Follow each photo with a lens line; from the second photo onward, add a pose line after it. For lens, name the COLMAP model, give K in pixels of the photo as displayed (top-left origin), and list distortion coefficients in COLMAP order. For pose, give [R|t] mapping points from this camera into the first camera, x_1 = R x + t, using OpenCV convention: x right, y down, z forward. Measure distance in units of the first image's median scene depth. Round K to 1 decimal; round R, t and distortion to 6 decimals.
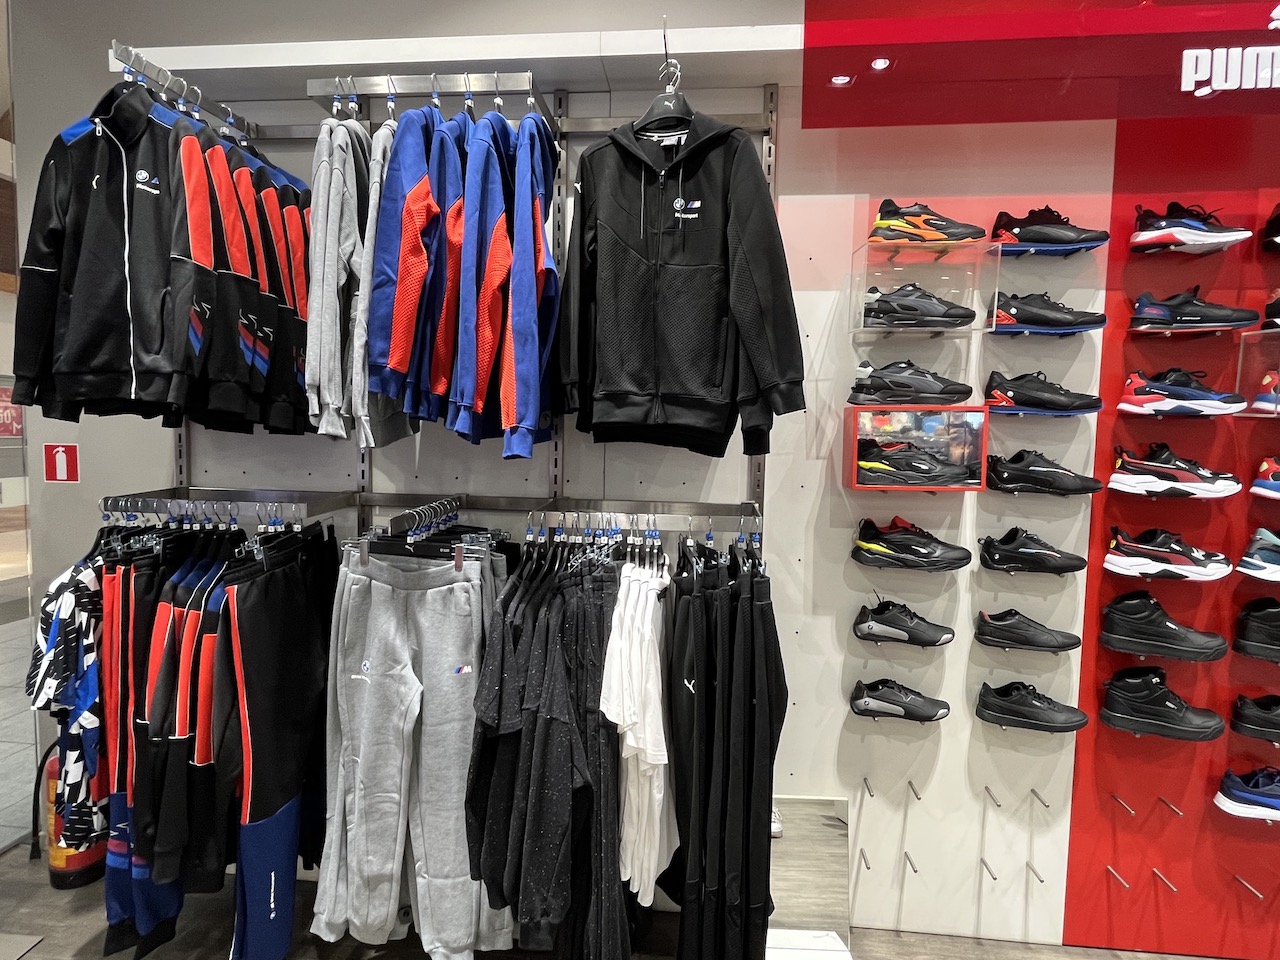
lens RADIAL K [[683.7, 0, 640.8], [0, 683.7, 477.3], [0, 0, 1]] dist [-0.003574, 0.001218]
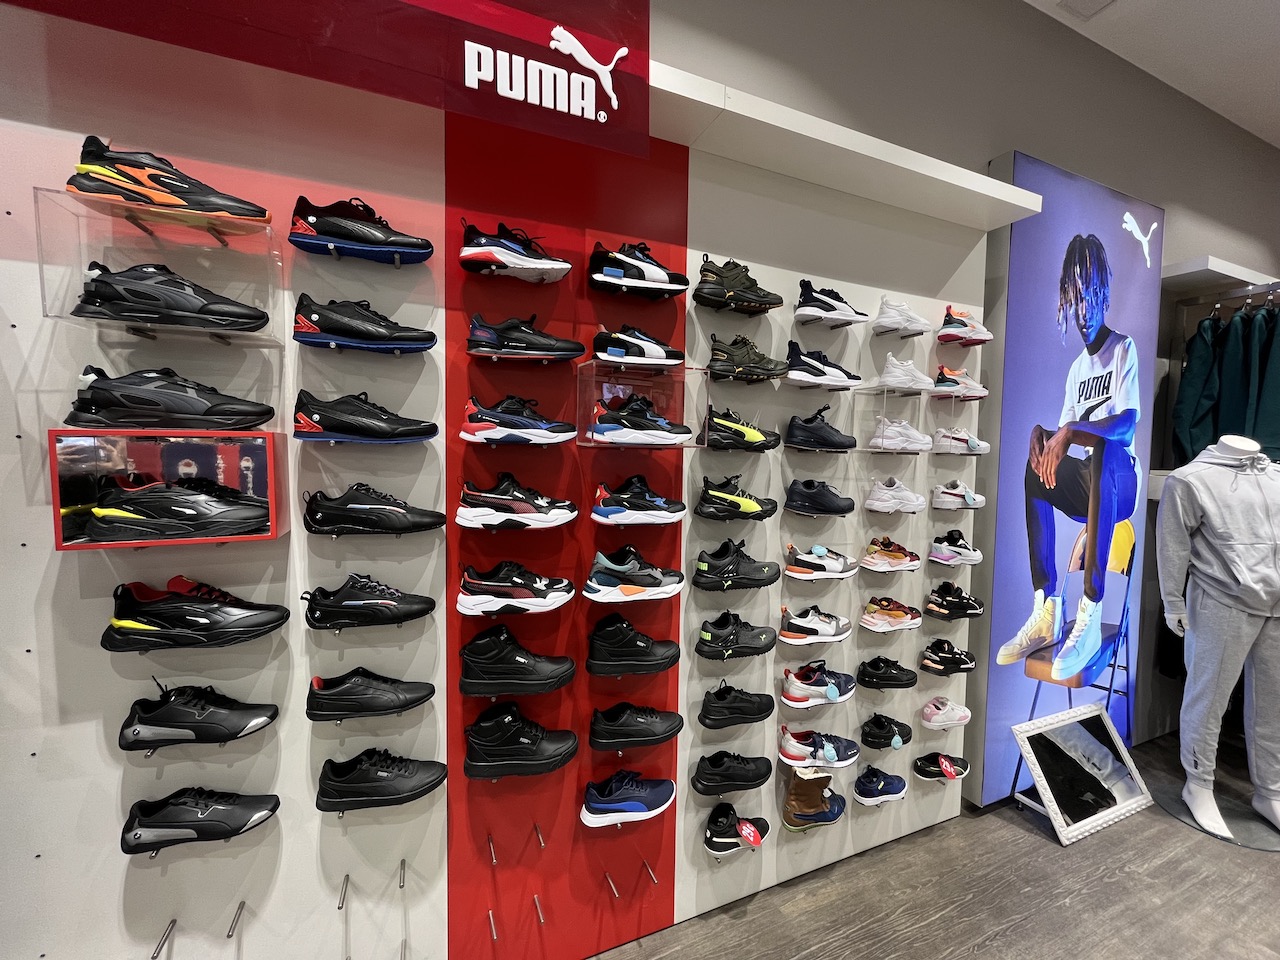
lens RADIAL K [[516.5, 0, 637.9], [0, 516.5, 481.1], [0, 0, 1]] dist [-0.002662, 0.000201]
pose [[0.878105, -0.030311, 0.477507, 0.571181], [0.035052, 0.999385, -0.001020, -0.030520], [-0.477182, 0.017633, 0.878628, 0.263997]]
